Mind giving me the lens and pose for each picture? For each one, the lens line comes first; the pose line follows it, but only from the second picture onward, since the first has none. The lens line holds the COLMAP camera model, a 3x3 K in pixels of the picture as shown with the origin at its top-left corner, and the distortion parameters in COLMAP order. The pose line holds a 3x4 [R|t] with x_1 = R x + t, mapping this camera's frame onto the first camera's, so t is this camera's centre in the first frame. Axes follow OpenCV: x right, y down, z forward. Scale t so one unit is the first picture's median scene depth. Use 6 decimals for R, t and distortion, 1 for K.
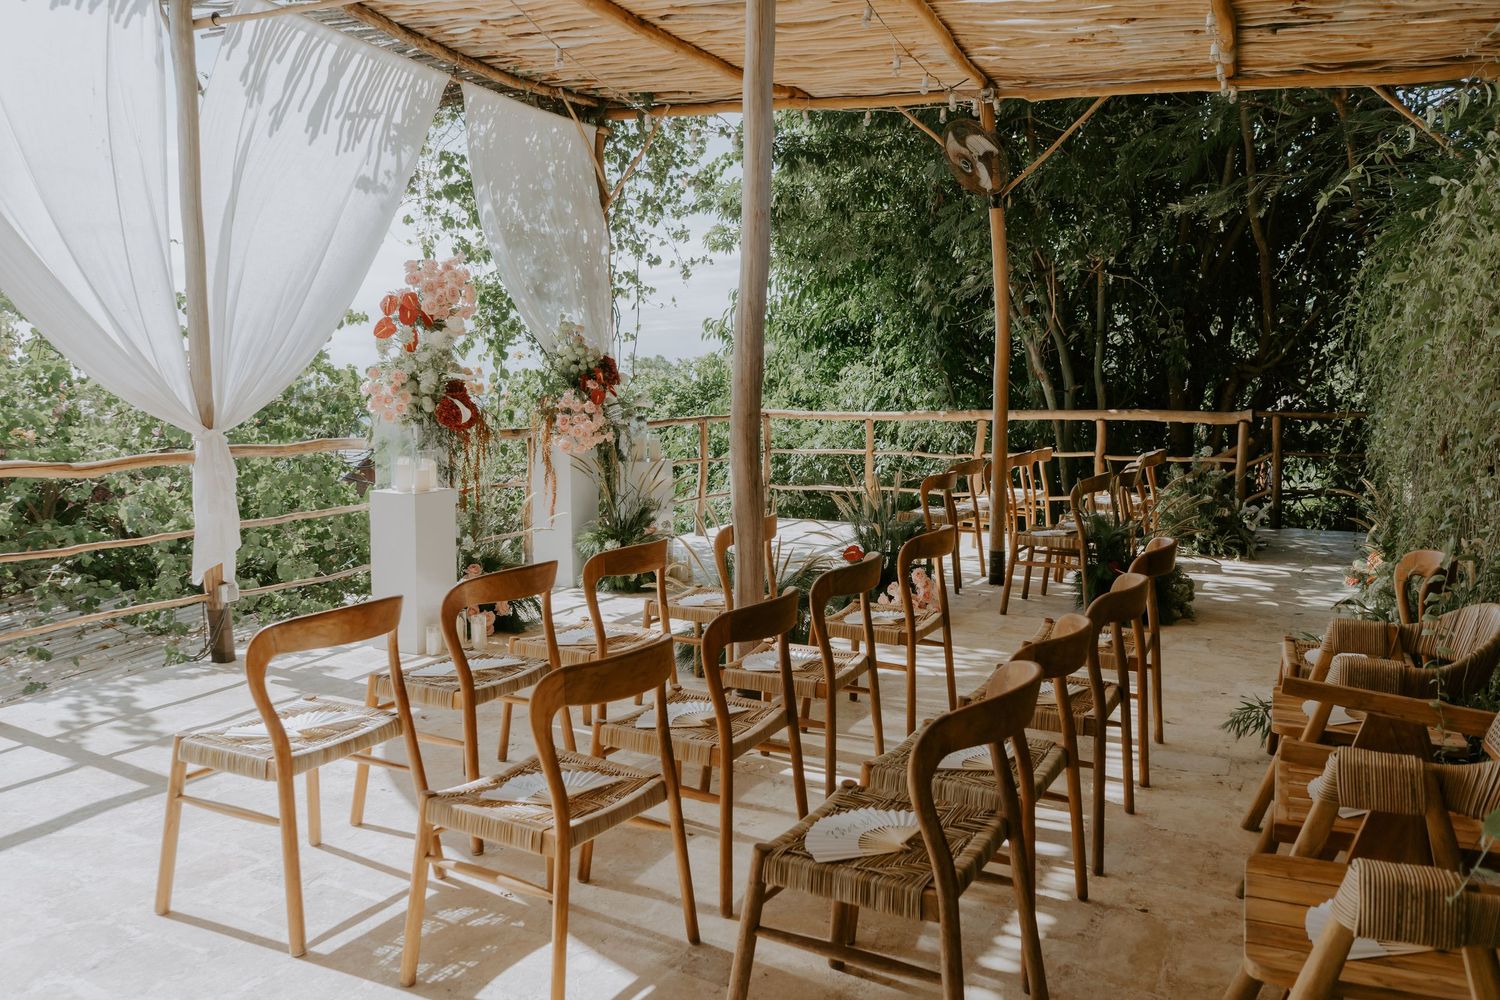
lens RADIAL K [[1245.5, 0, 750.0], [0, 1245.5, 500.0], [0, 0, 1]] dist [-0.000384, -0.007168]
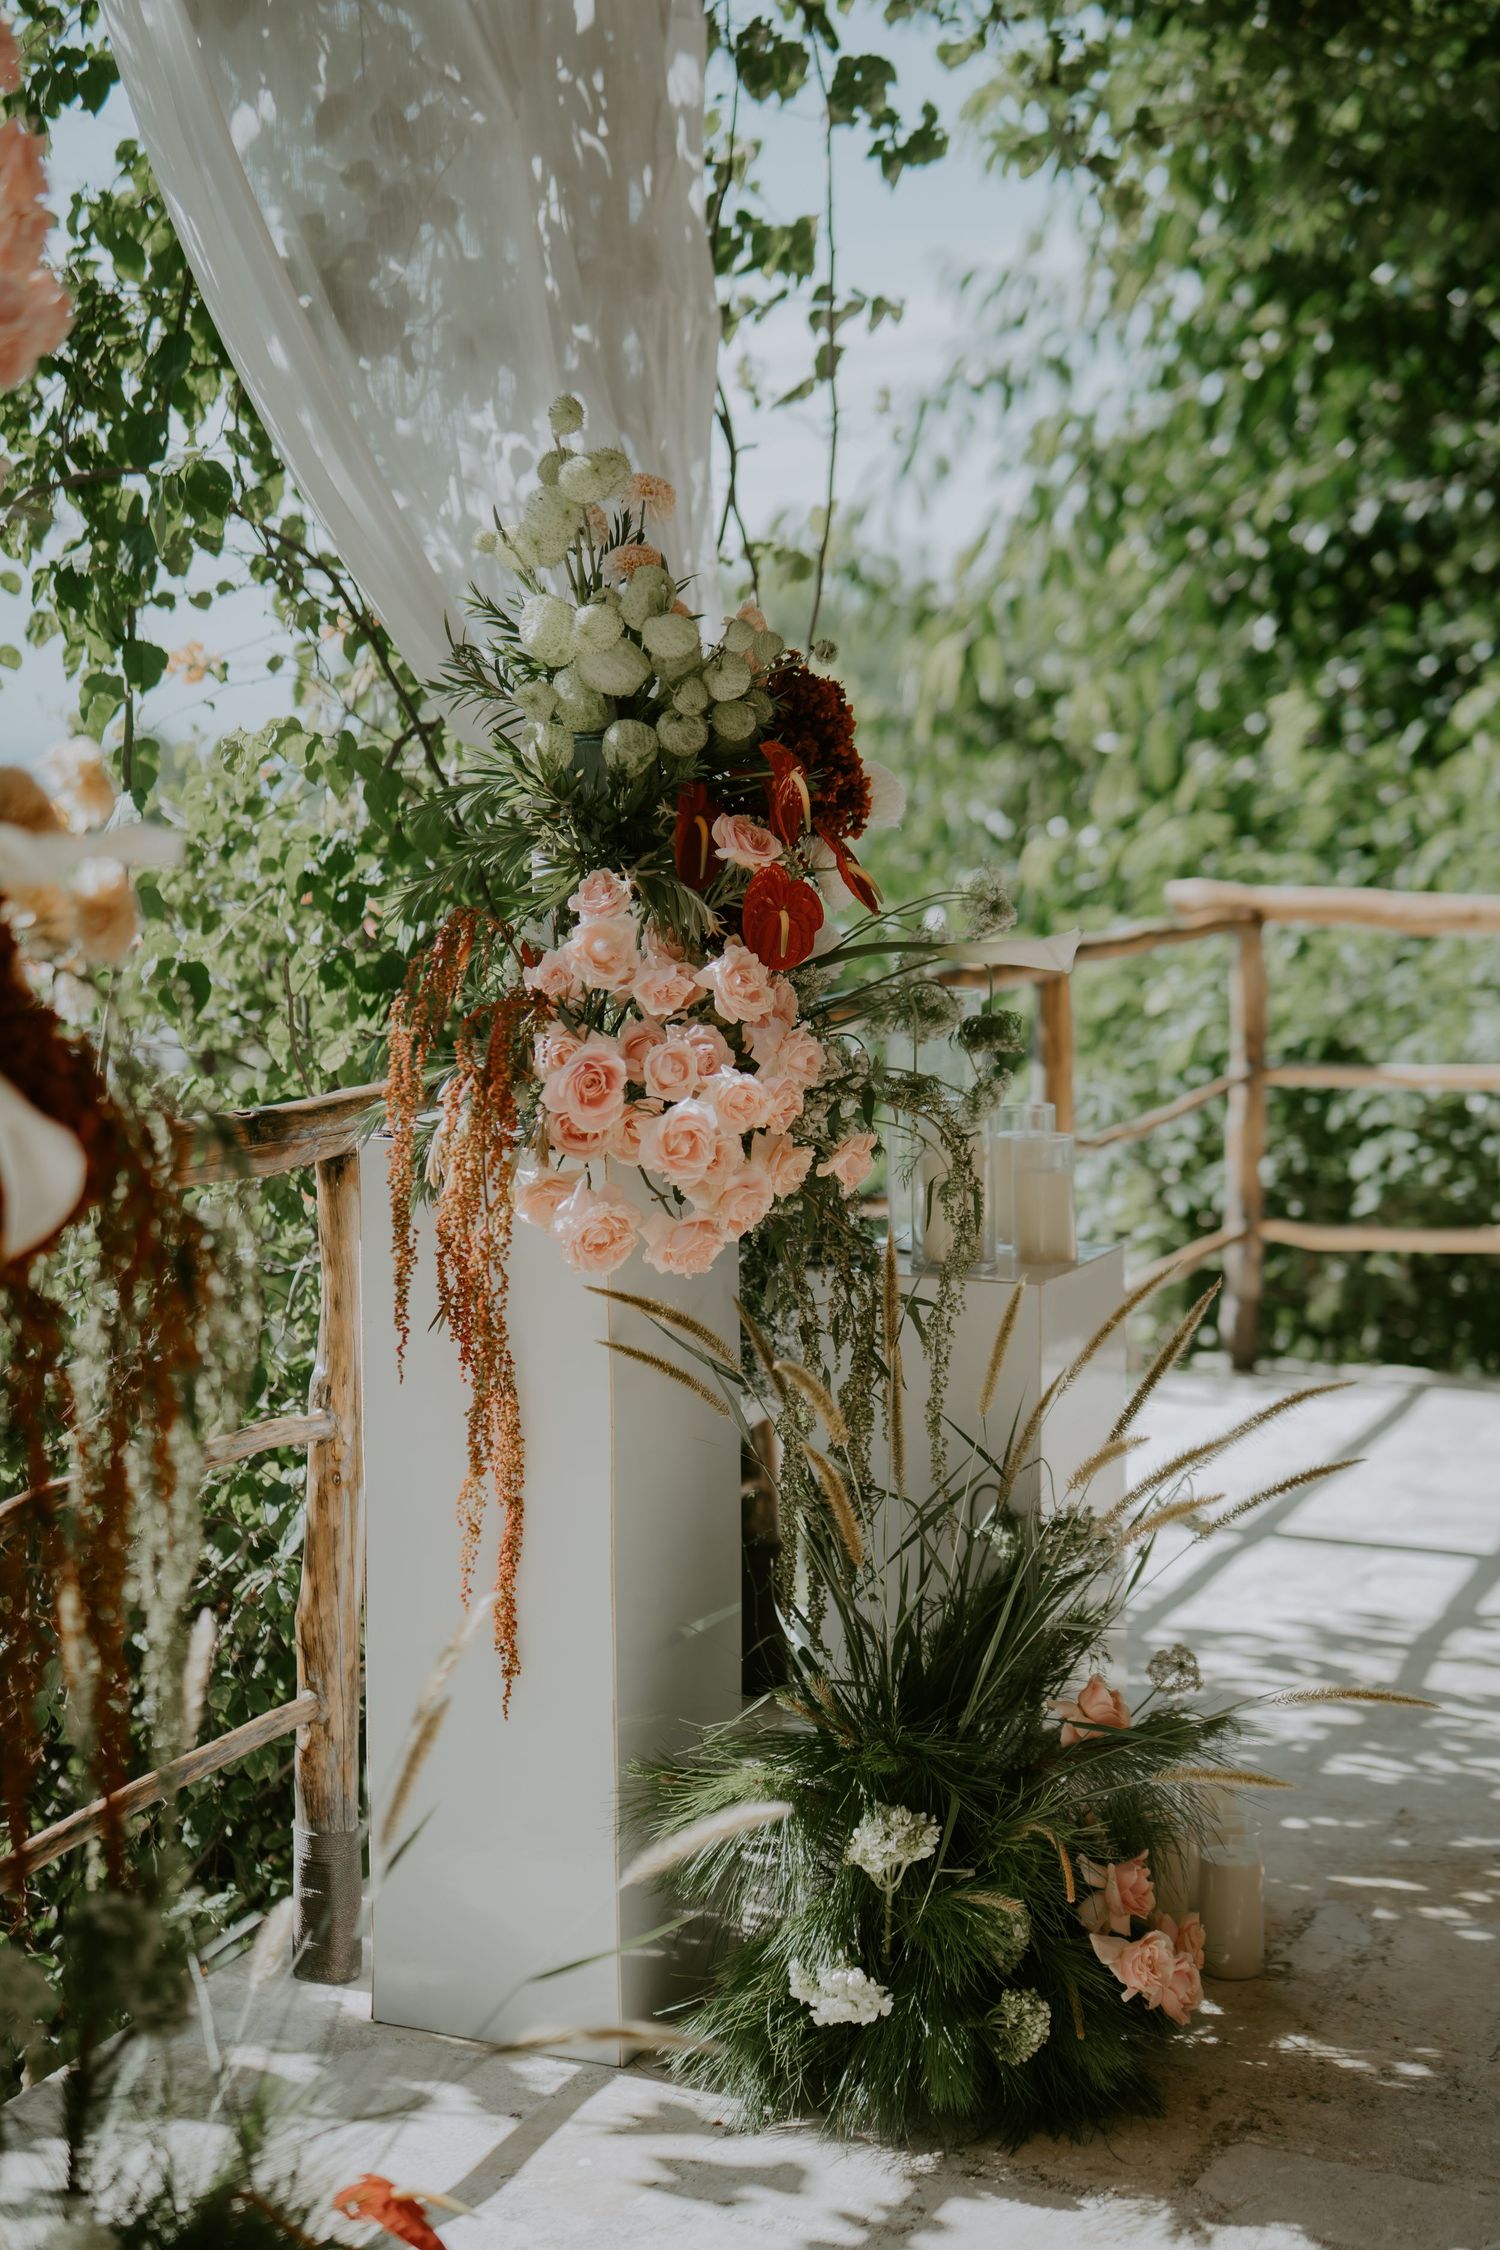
lens RADIAL K [[3268.8, 0, 750.0], [0, 3268.8, 1125.0], [0, 0, 1]] dist [0.112751, -0.072789]
pose [[0.999006, -0.014850, 0.042030, -0.142273], [0.013594, 0.999457, 0.030013, -0.068077], [-0.042452, -0.029411, 0.998665, 0.568416]]
